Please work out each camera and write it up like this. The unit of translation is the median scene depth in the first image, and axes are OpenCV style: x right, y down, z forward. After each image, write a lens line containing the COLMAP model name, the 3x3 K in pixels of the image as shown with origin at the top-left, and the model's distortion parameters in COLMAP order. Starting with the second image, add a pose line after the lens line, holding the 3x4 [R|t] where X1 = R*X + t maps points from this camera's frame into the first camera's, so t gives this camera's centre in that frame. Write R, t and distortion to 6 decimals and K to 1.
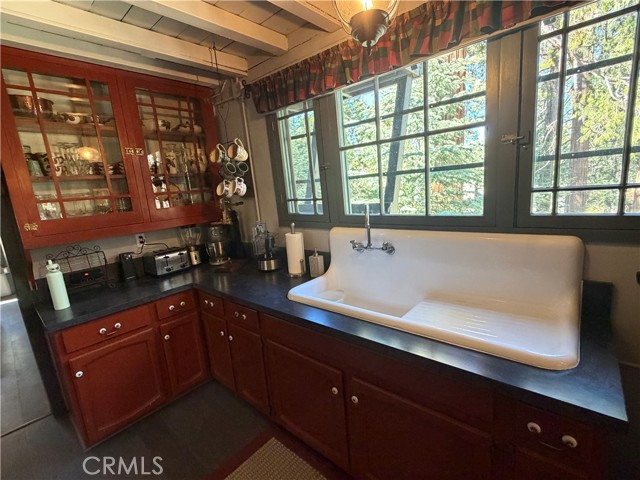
lens RADIAL K [[295.8, 0, 319.0], [0, 295.8, 241.8], [0, 0, 1]] dist [0.001827, 0.000139]
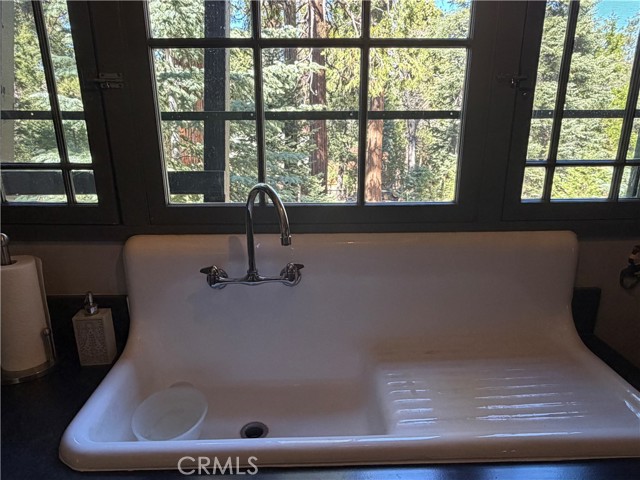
lens RADIAL K [[429.2, 0, 319.9], [0, 429.2, 239.0], [0, 0, 1]] dist [-0.007733, -0.000883]
pose [[0.738166, -0.101881, 0.666882, -0.176560], [0.071782, 0.994781, 0.072519, -0.077586], [-0.670789, -0.005661, 0.741626, 0.431870]]
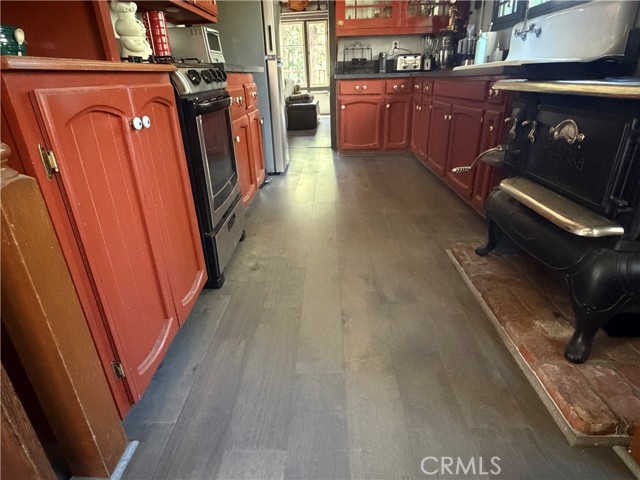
lens RADIAL K [[369.6, 0, 318.1], [0, 369.6, 240.3], [0, 0, 1]] dist [0.001565, 0.000257]
pose [[0.645410, 0.366098, -0.670387, 0.936800], [-0.165430, 0.923822, 0.345232, 0.418784], [0.745707, -0.111914, 0.656807, -0.731303]]
